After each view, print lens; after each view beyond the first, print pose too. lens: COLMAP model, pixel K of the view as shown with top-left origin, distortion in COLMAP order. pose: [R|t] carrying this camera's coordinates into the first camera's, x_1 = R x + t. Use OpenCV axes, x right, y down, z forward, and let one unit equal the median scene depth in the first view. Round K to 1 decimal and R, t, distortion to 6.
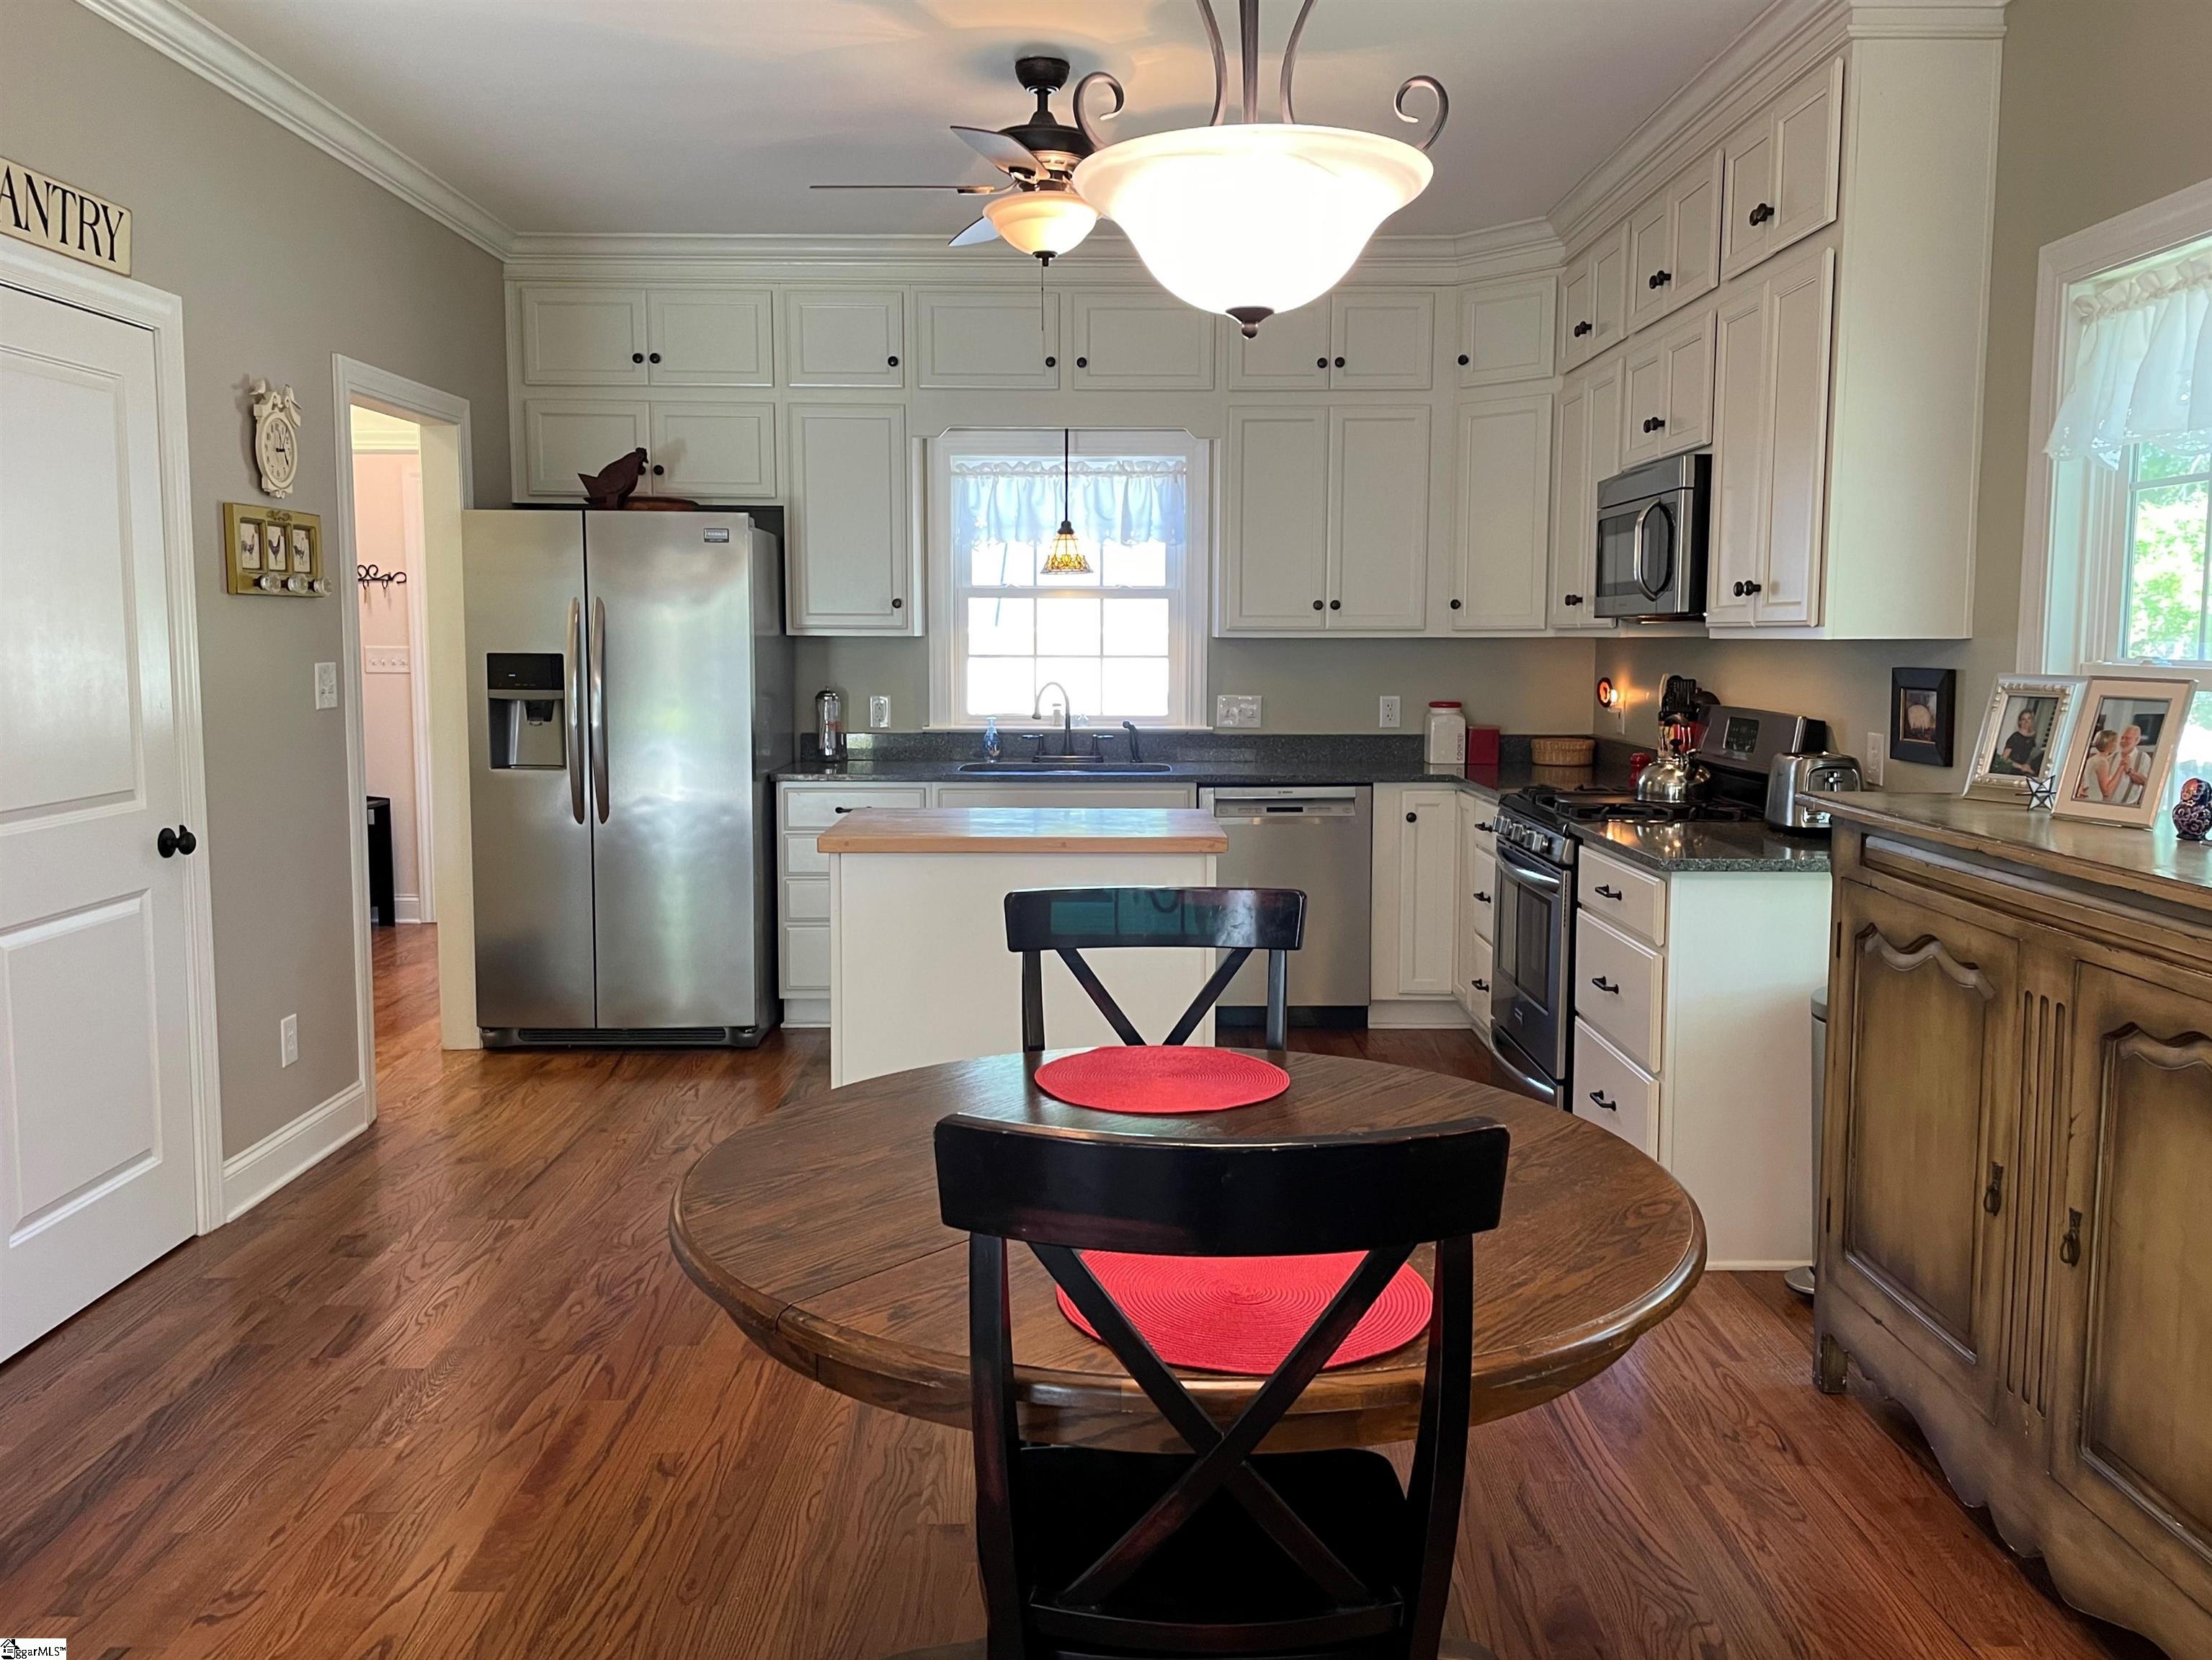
lens RADIAL K [[1692.7, 0, 1103.1], [0, 1692.7, 808.2], [0, 0, 1]] dist [0.090099, -0.120121]
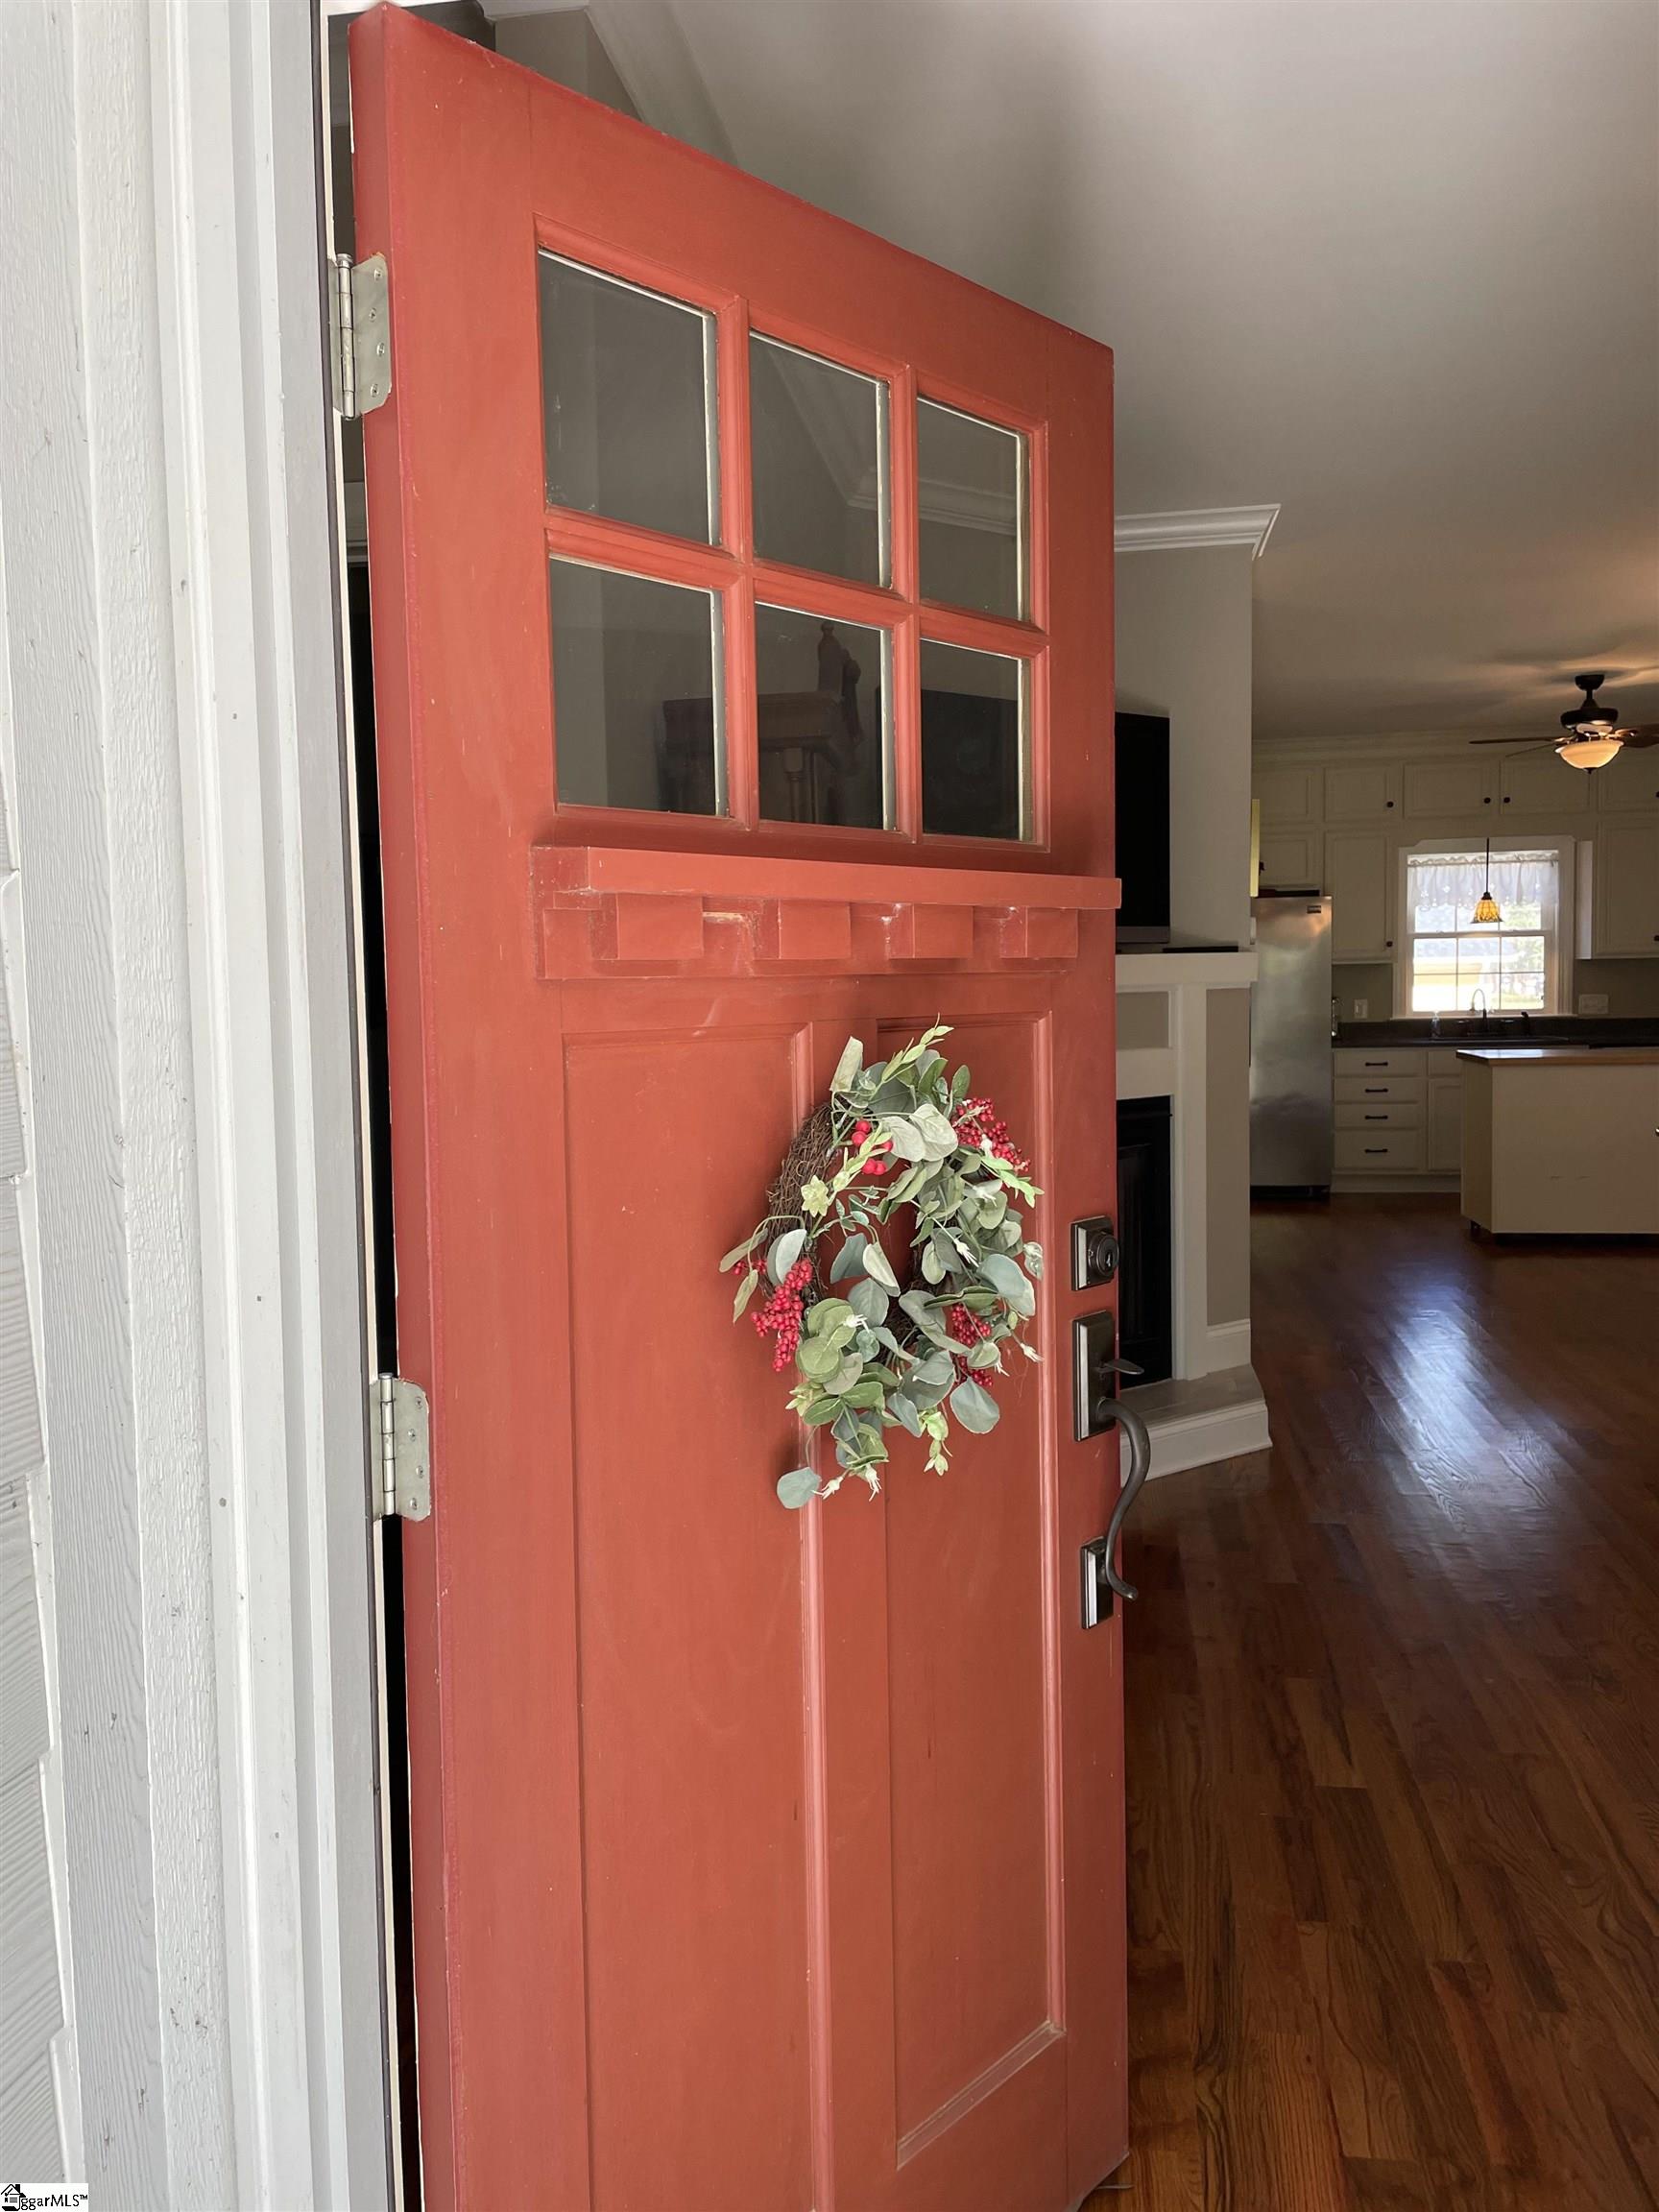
lens RADIAL K [[1692.8, 0, 834.7], [0, 1692.8, 1096.8], [0, 0, 1]] dist [0.090099, -0.120121]
pose [[0.990224, -0.009639, -0.139150, -0.570331], [0.004832, 0.999381, -0.034841, 0.117554], [0.139400, 0.033828, 0.989658, -1.005957]]
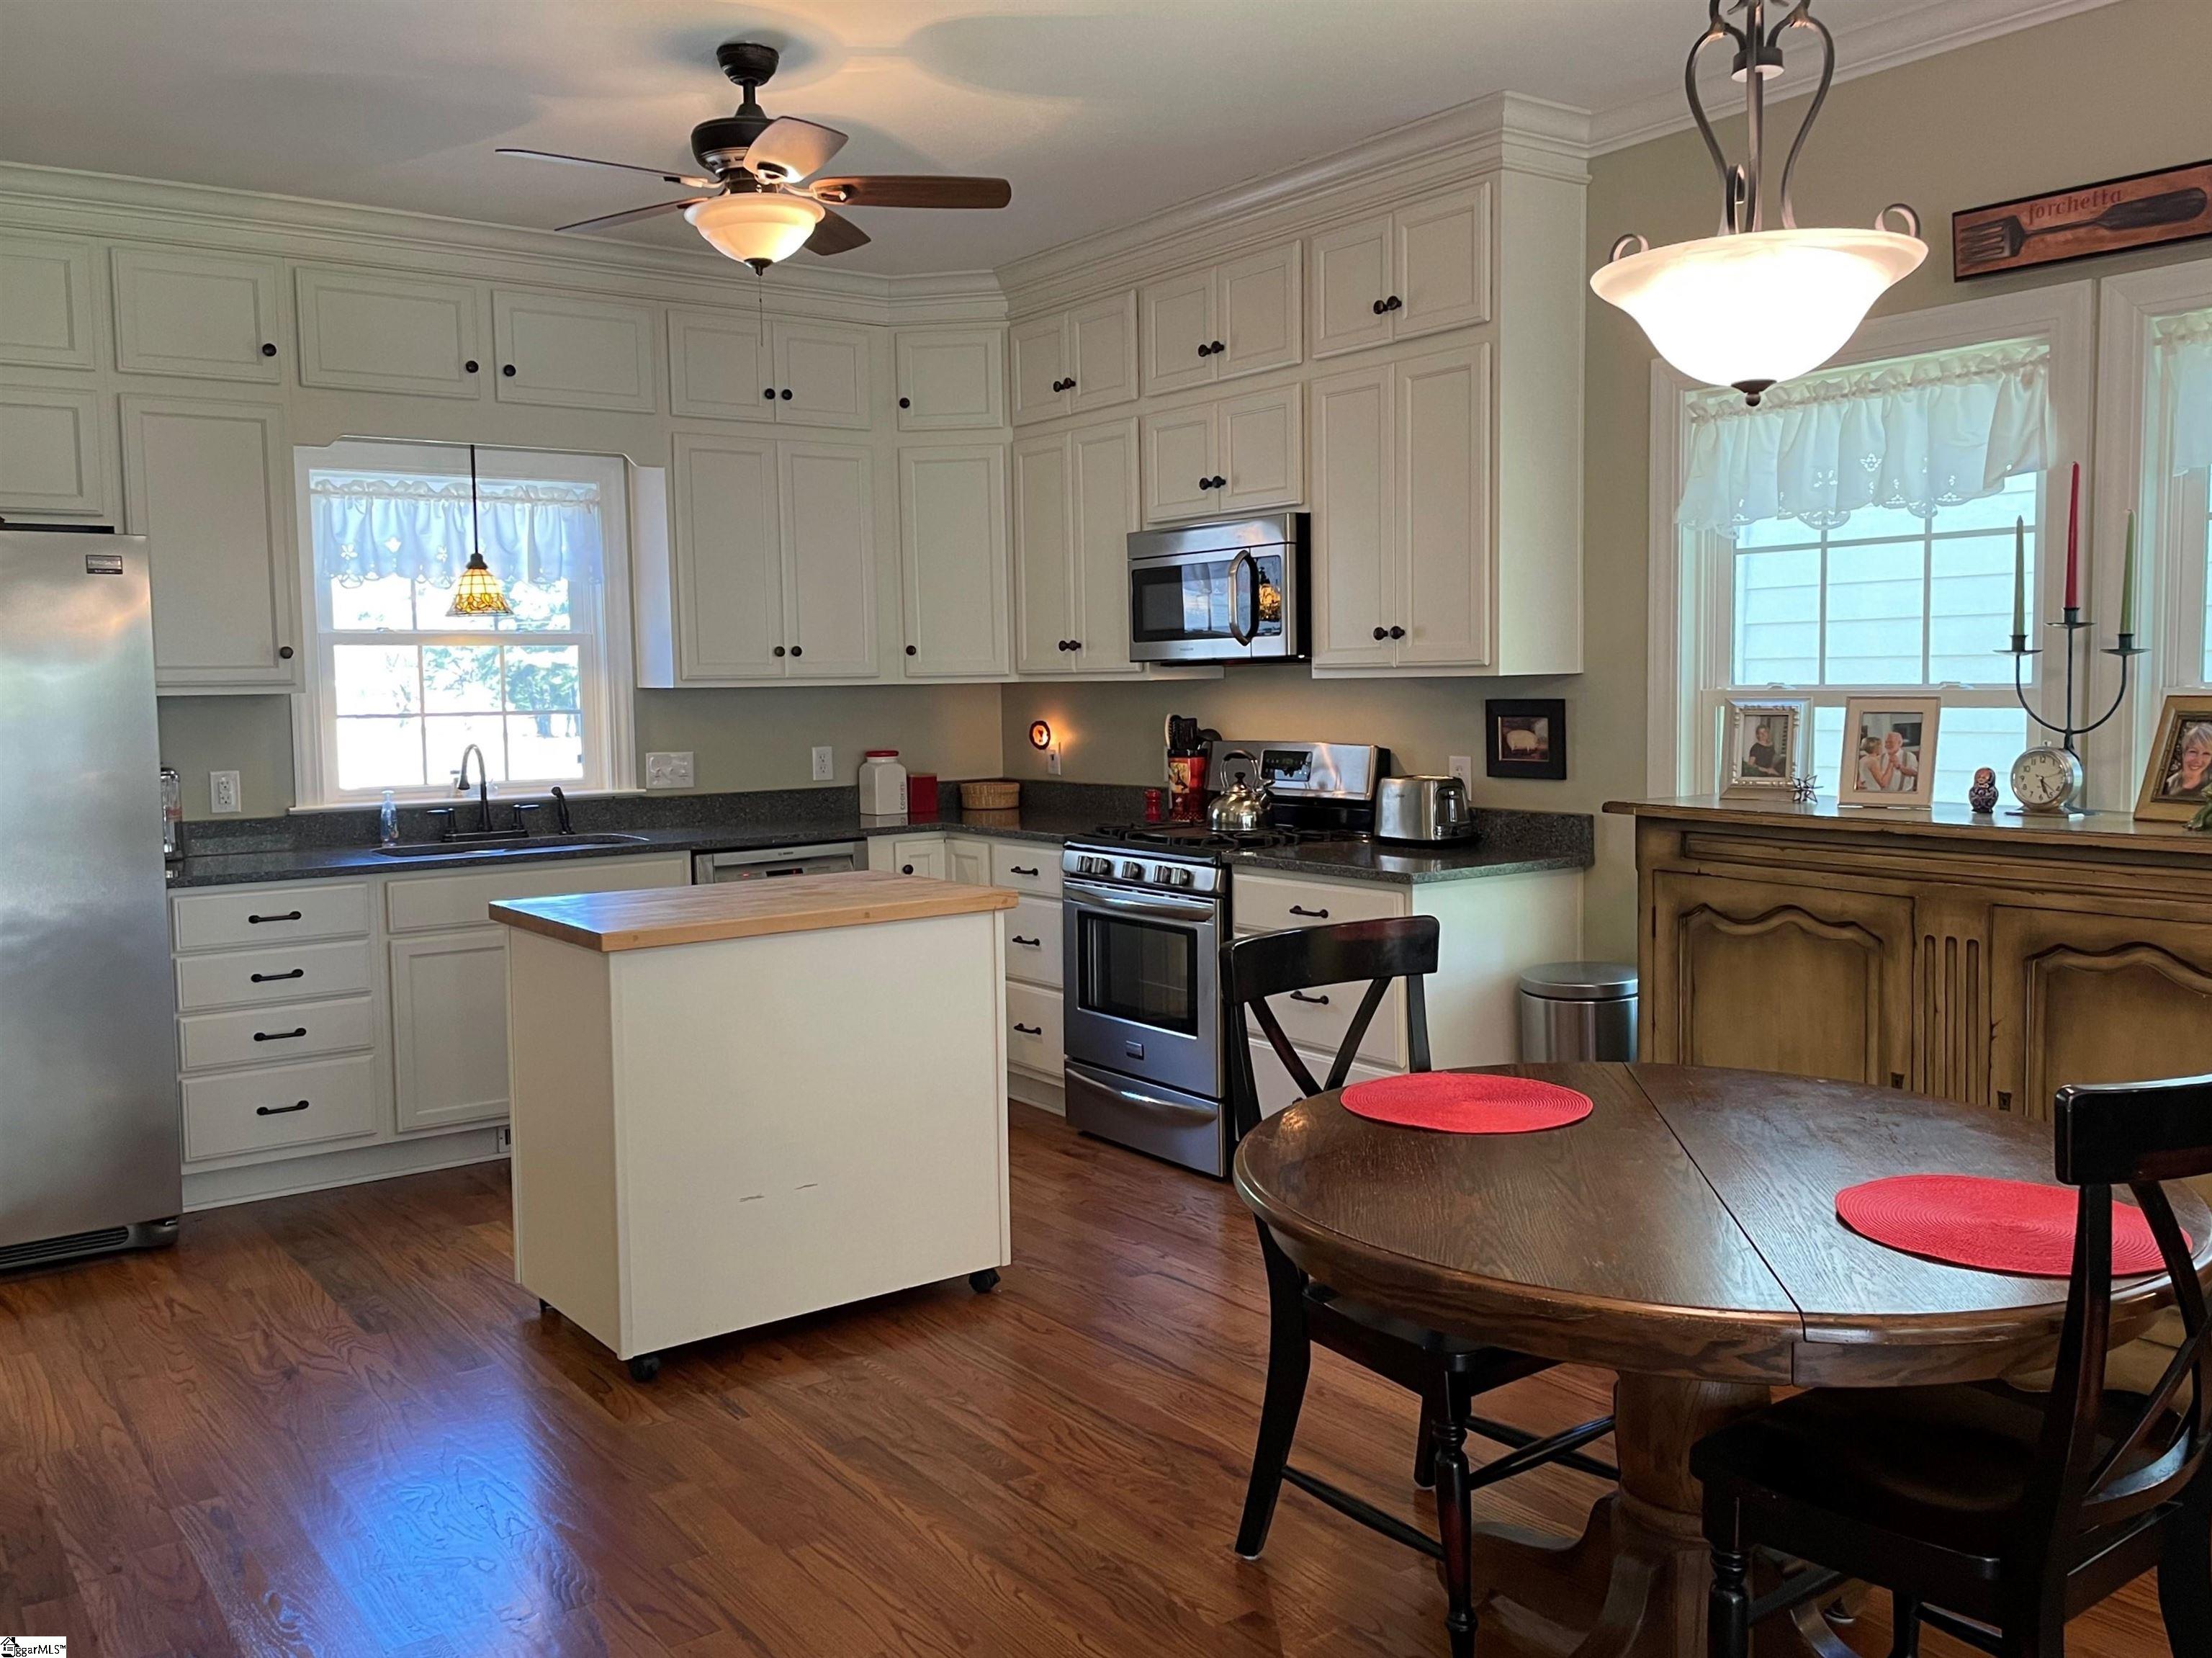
lens RADIAL K [[1839.9, 0, 1089.1], [0, 1839.9, 807.5], [0, 0, 1]] dist [0.059032, -0.051859]
pose [[0.815082, -0.057822, 0.576453, -0.418434], [0.078106, 0.996890, -0.010444, -0.013629], [-0.574056, 0.053537, 0.817064, 0.106429]]
